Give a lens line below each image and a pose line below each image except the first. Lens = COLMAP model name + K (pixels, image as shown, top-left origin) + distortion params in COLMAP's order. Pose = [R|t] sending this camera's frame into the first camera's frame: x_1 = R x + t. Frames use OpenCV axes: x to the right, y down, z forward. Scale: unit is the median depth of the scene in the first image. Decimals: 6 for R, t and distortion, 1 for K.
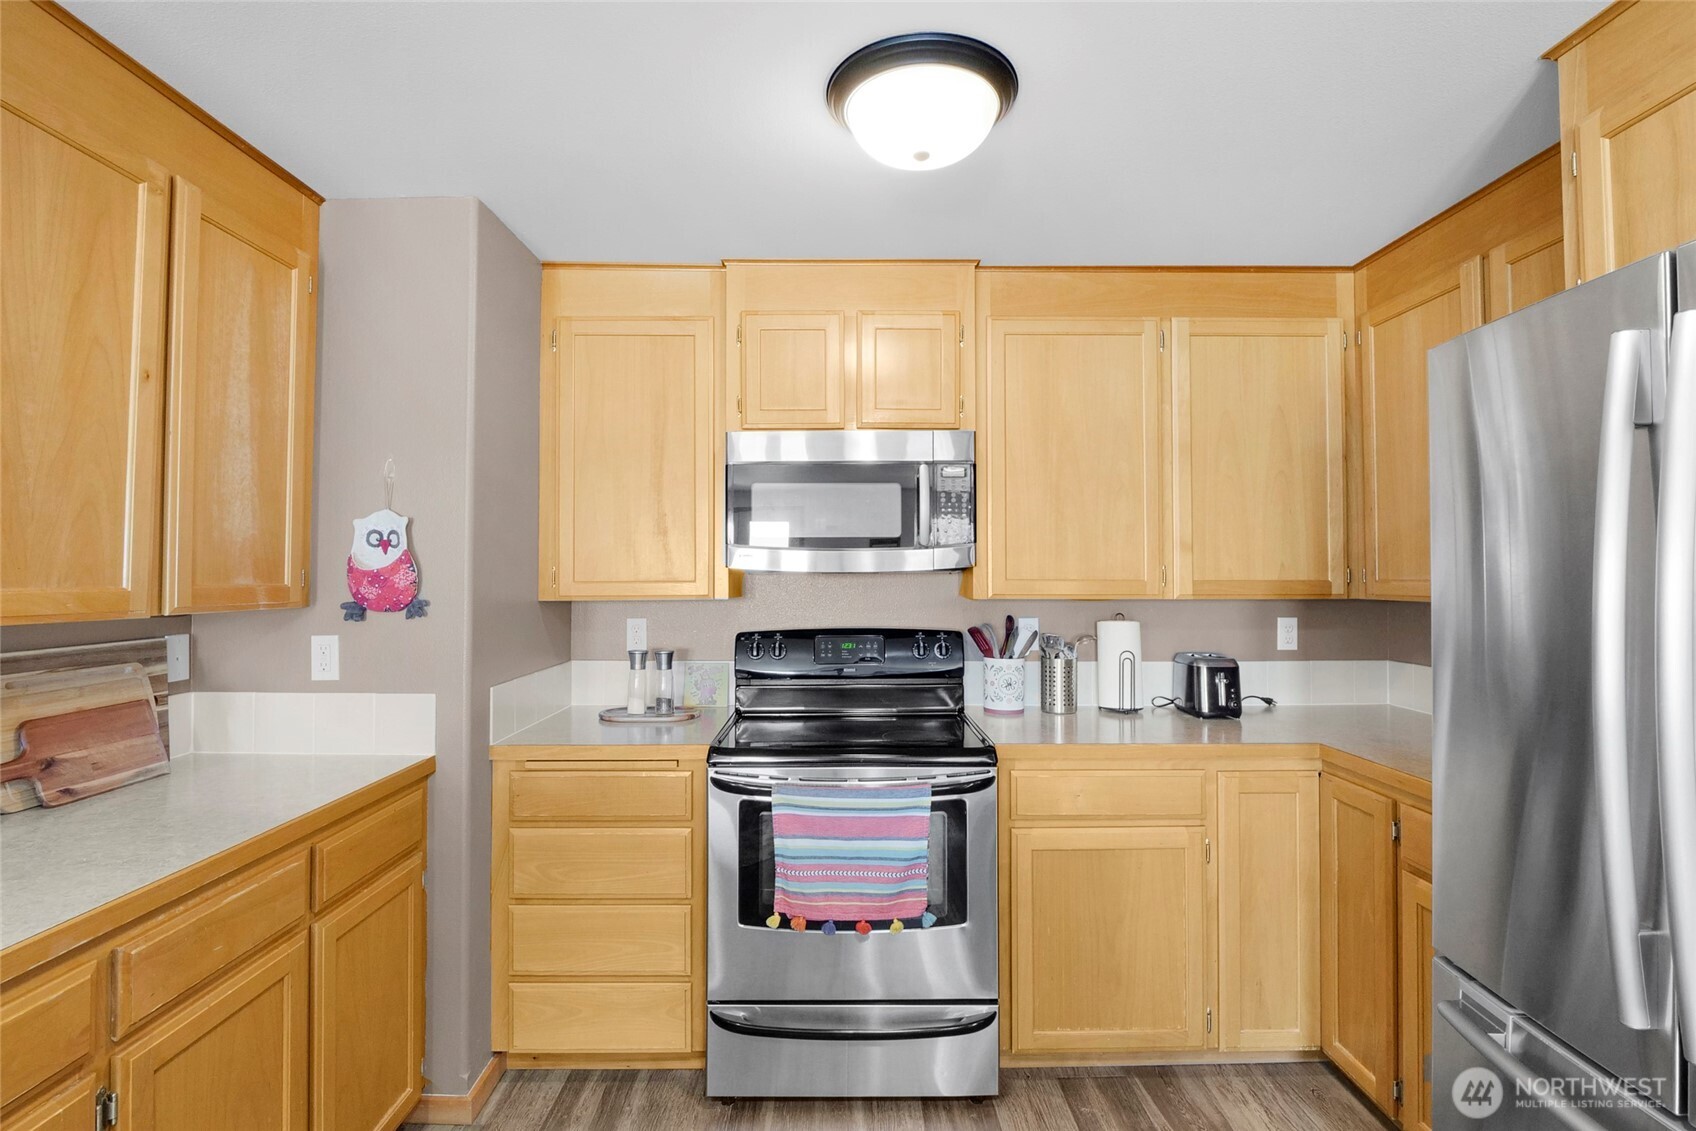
lens RADIAL K [[806.2, 0, 848.6], [0, 806.2, 551.0], [0, 0, 1]] dist [-0.017077, 0.000934]
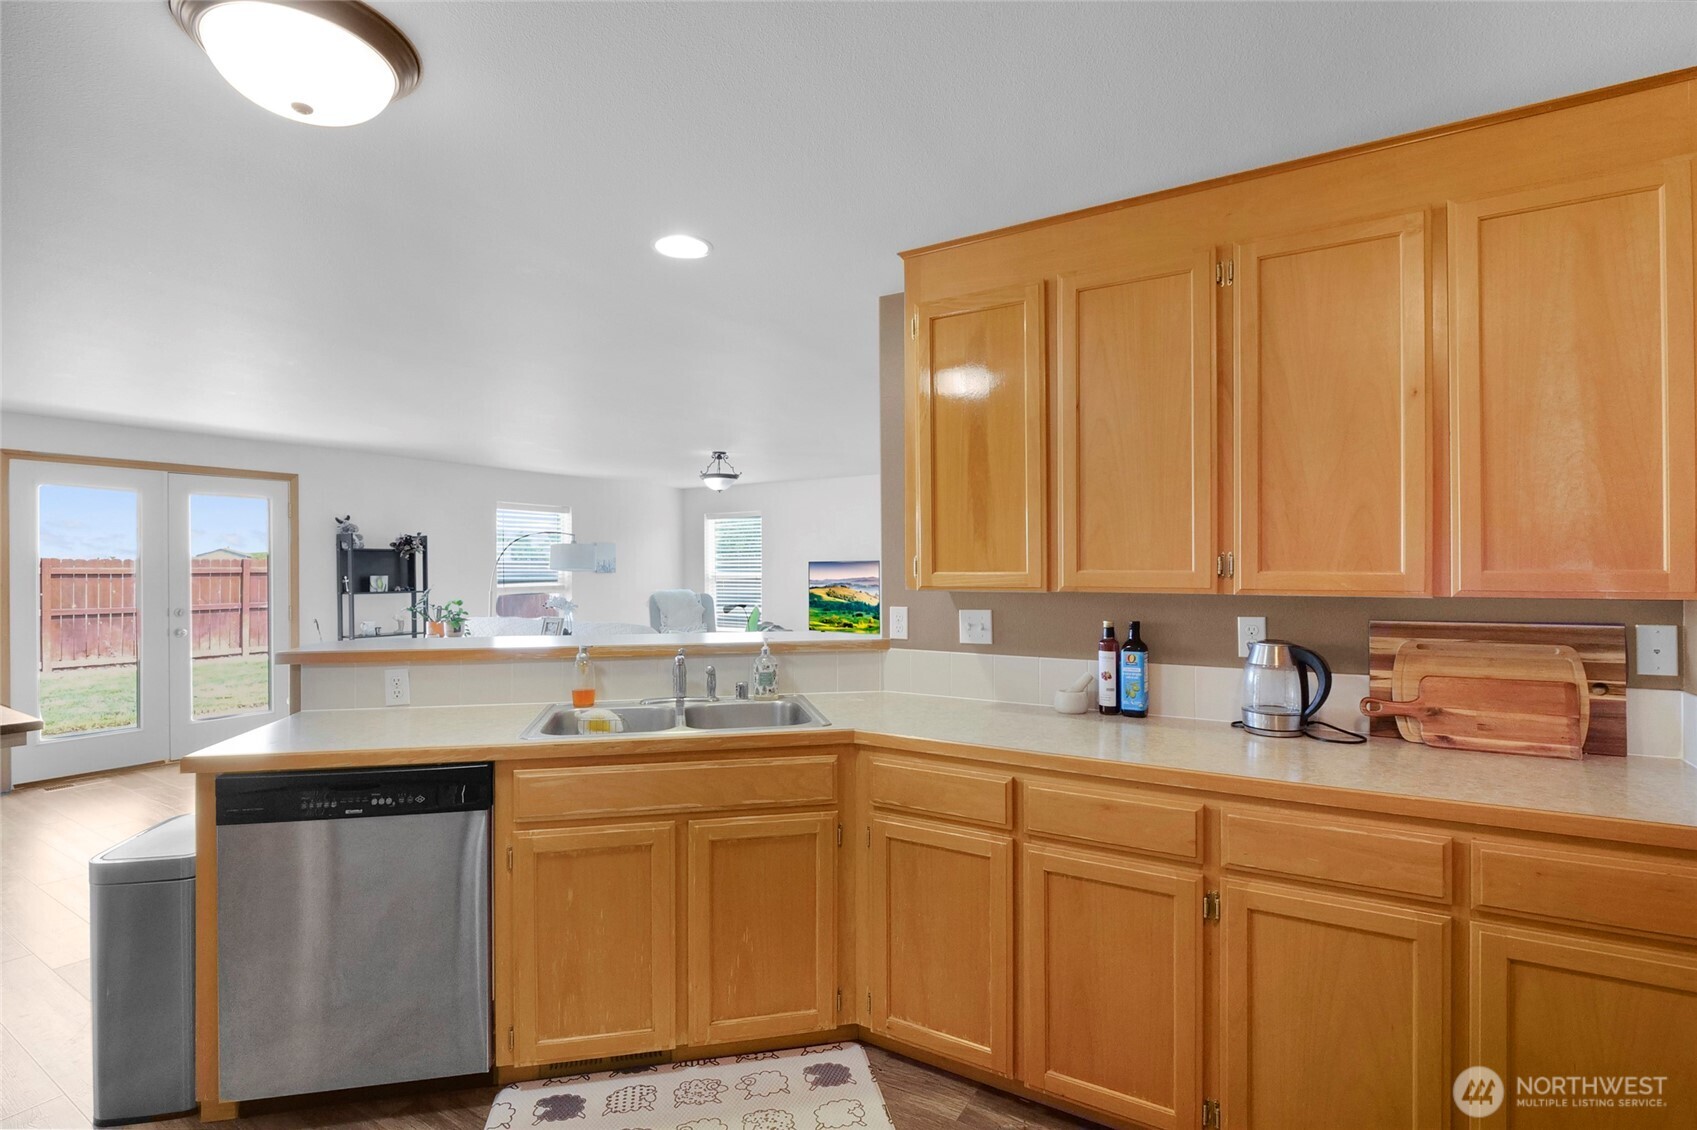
lens RADIAL K [[831.2, 0, 845.9], [0, 831.2, 575.3], [0, 0, 1]] dist [-0.022160, -0.000307]
pose [[-0.544749, 0.004568, -0.838586, 0.419459], [0.025313, 0.999619, -0.010999, 0.031825], [0.838217, -0.027219, -0.544657, 0.675994]]
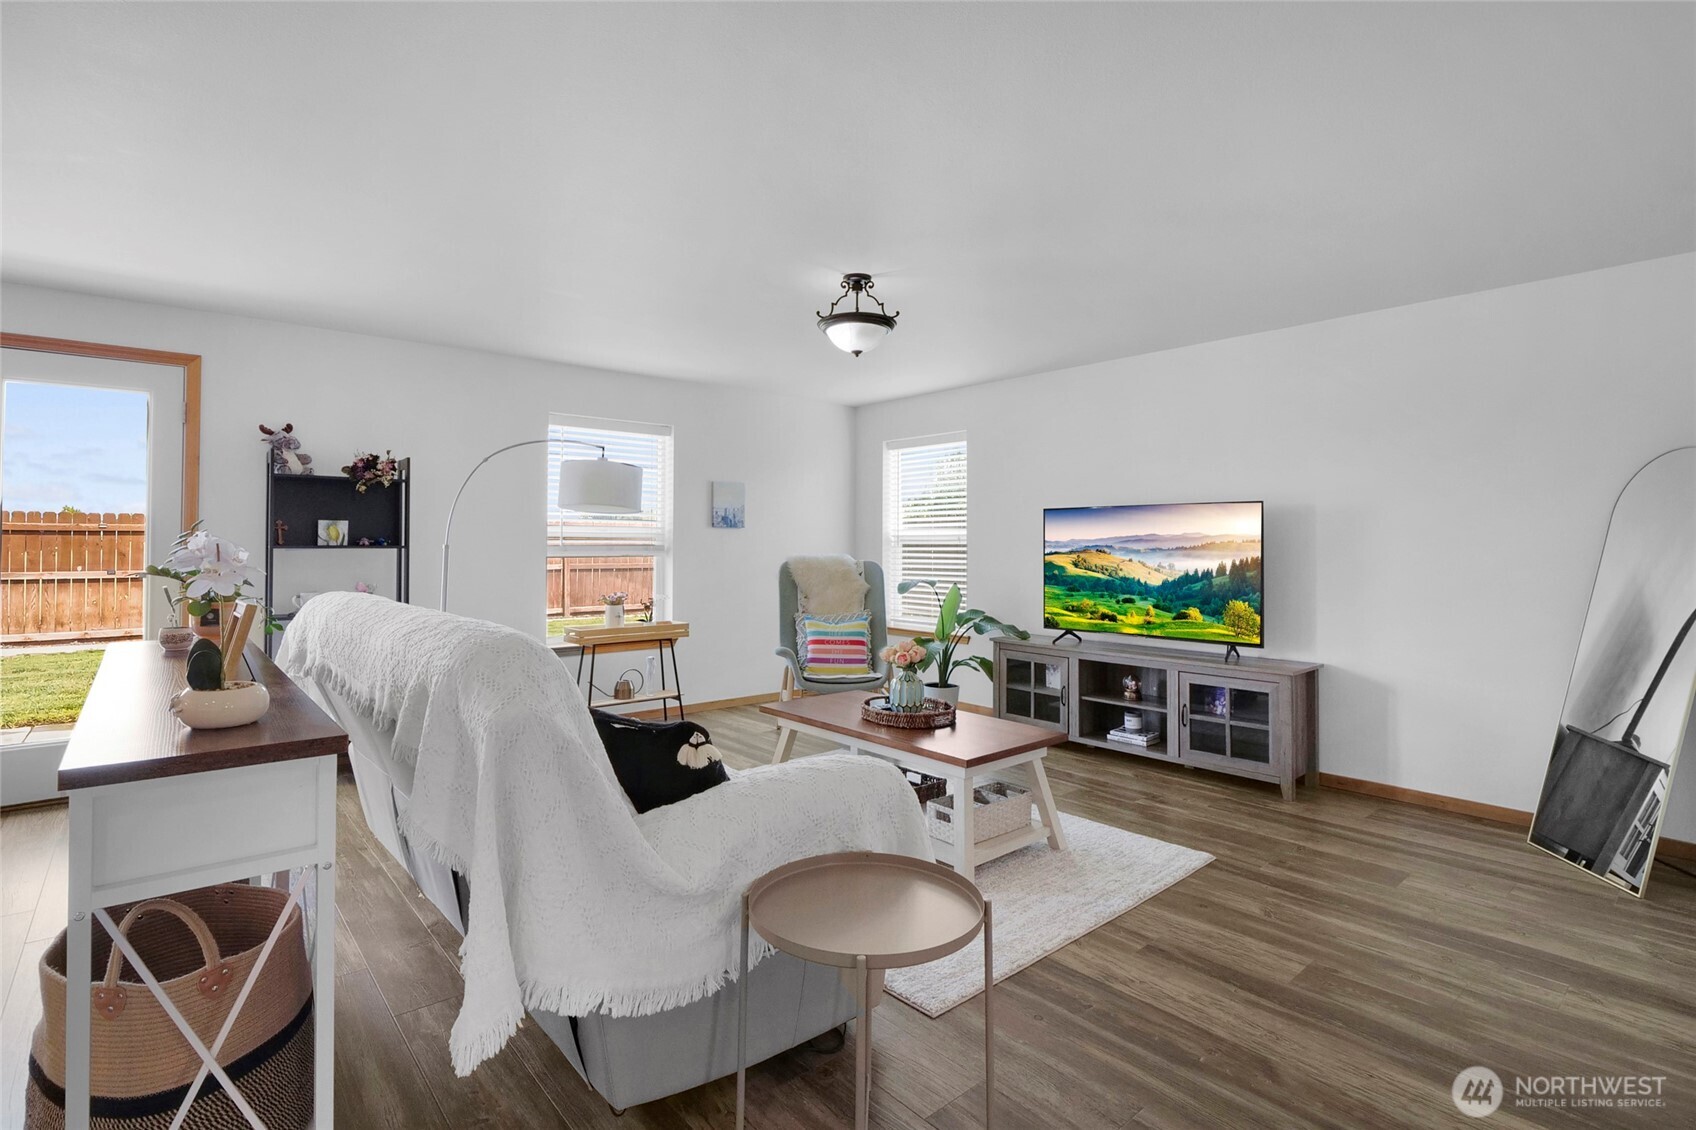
lens RADIAL K [[806.2, 0, 848.6], [0, 806.2, 550.5], [0, 0, 1]] dist [-0.017077, 0.000934]
pose [[-0.759810, -0.006851, -0.650109, -0.933330], [0.010637, 0.999680, -0.022967, 0.083165], [0.650058, -0.024365, -0.759494, -0.265371]]
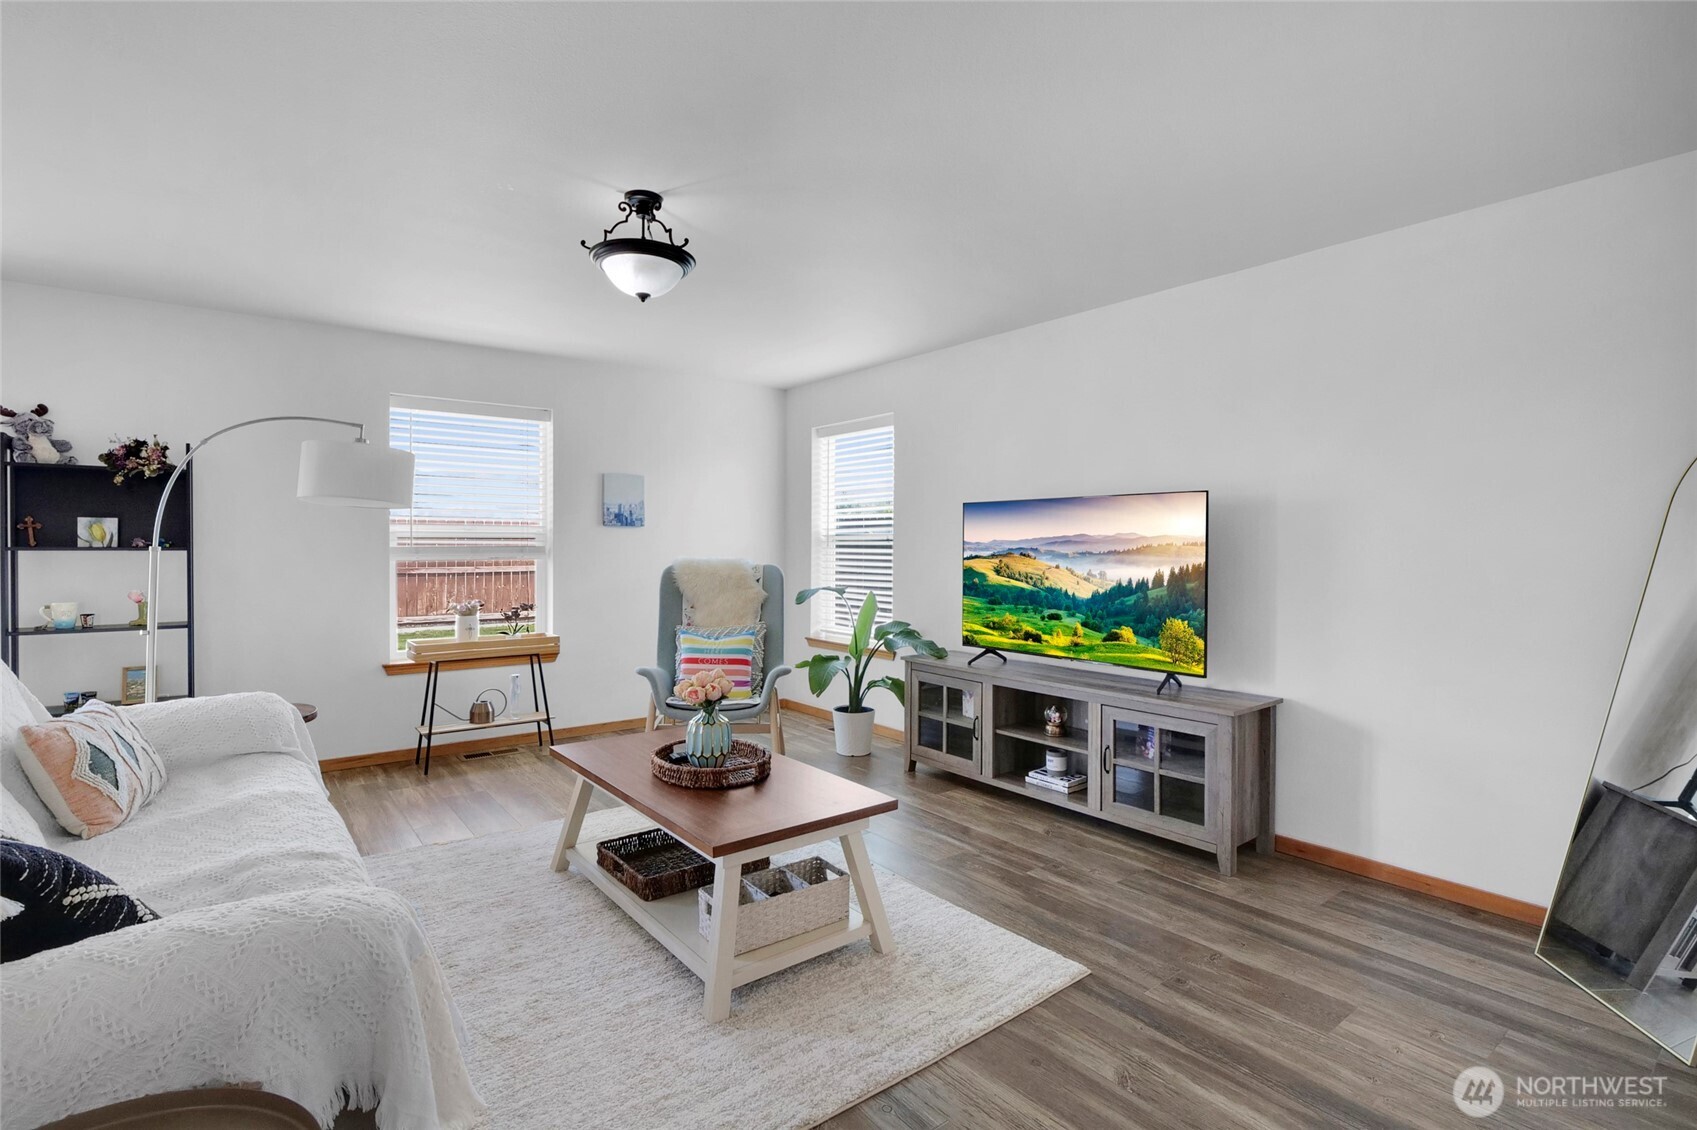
lens RADIAL K [[797.5, 0, 845.8], [0, 797.5, 582.8], [0, 0, 1]] dist [-0.016951, 0.000438]
pose [[-0.792774, 0.015443, -0.609320, -1.472003], [0.006586, 0.999838, 0.016772, 0.071059], [0.609480, 0.009284, -0.792747, -0.308500]]
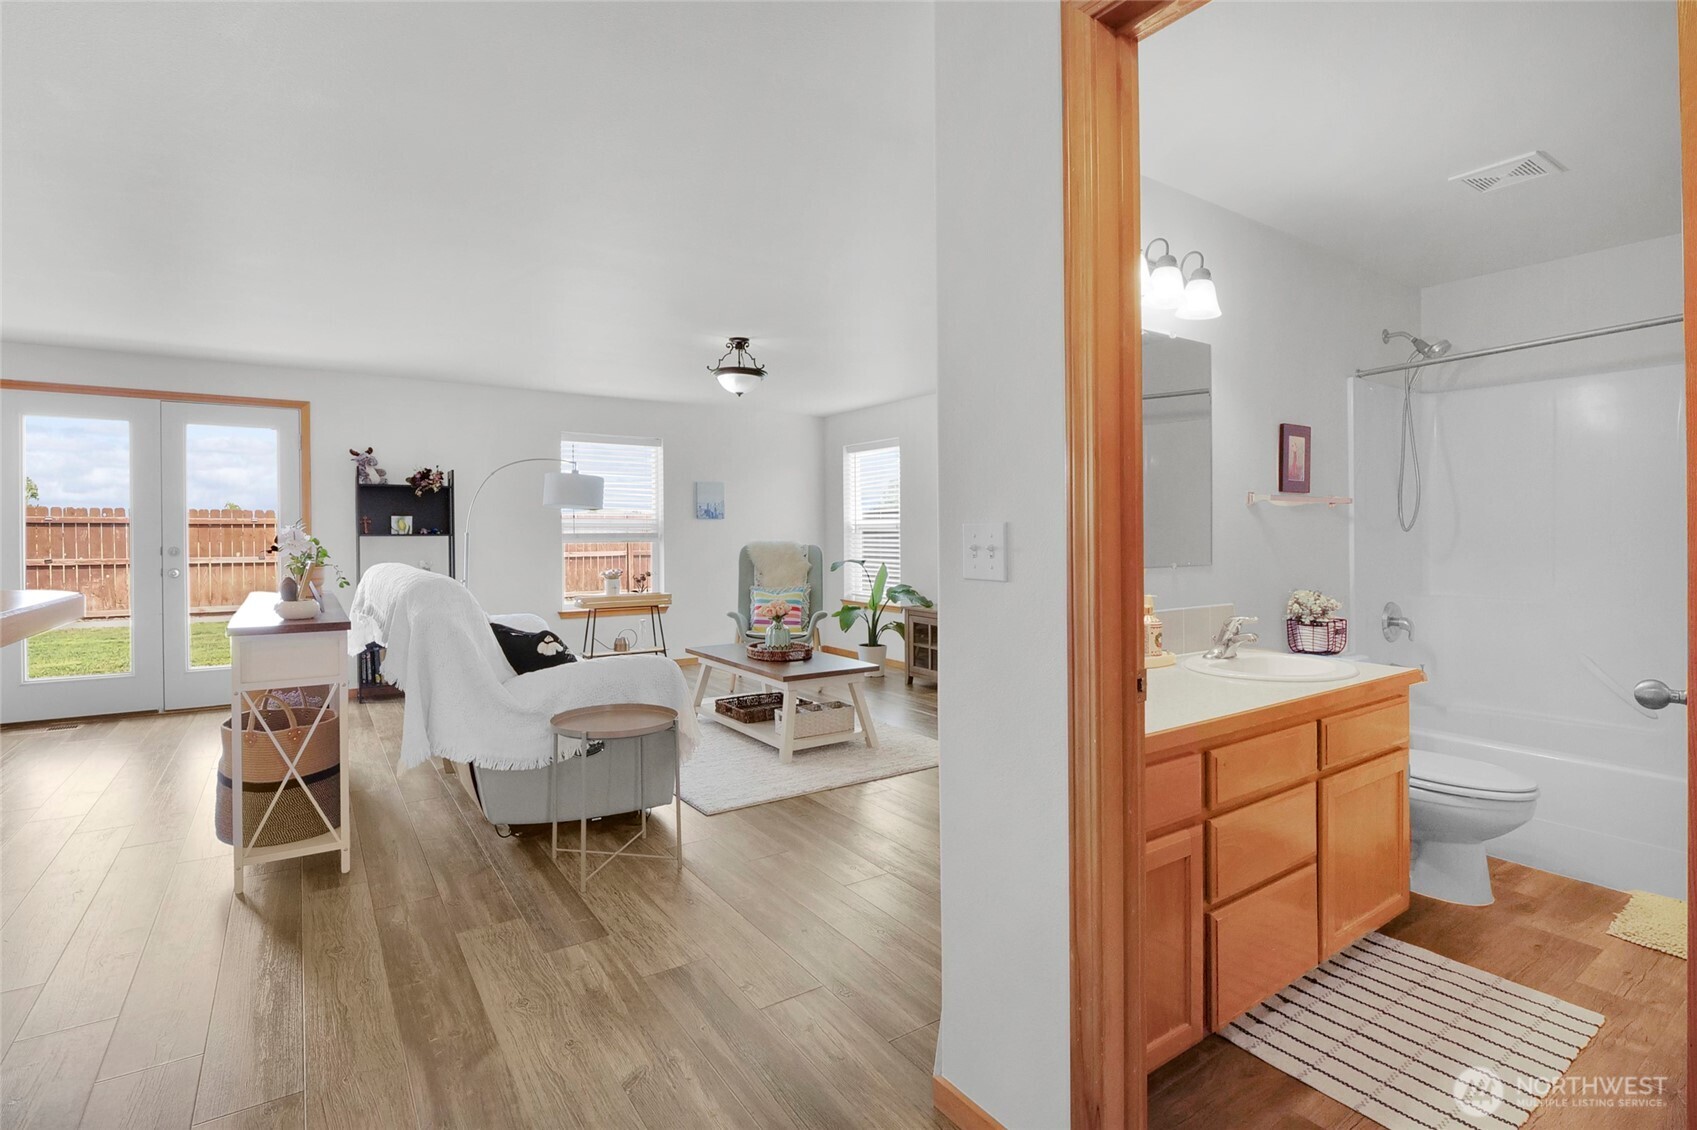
lens RADIAL K [[789.9, 0, 848.5], [0, 789.9, 565.0], [0, 0, 1]] dist [-0.019326, -0.000702]
pose [[-0.824821, 0.014284, -0.565213, -0.988108], [0.011289, 0.999898, 0.008796, 0.111014], [0.565281, 0.000874, -0.824898, 0.485852]]
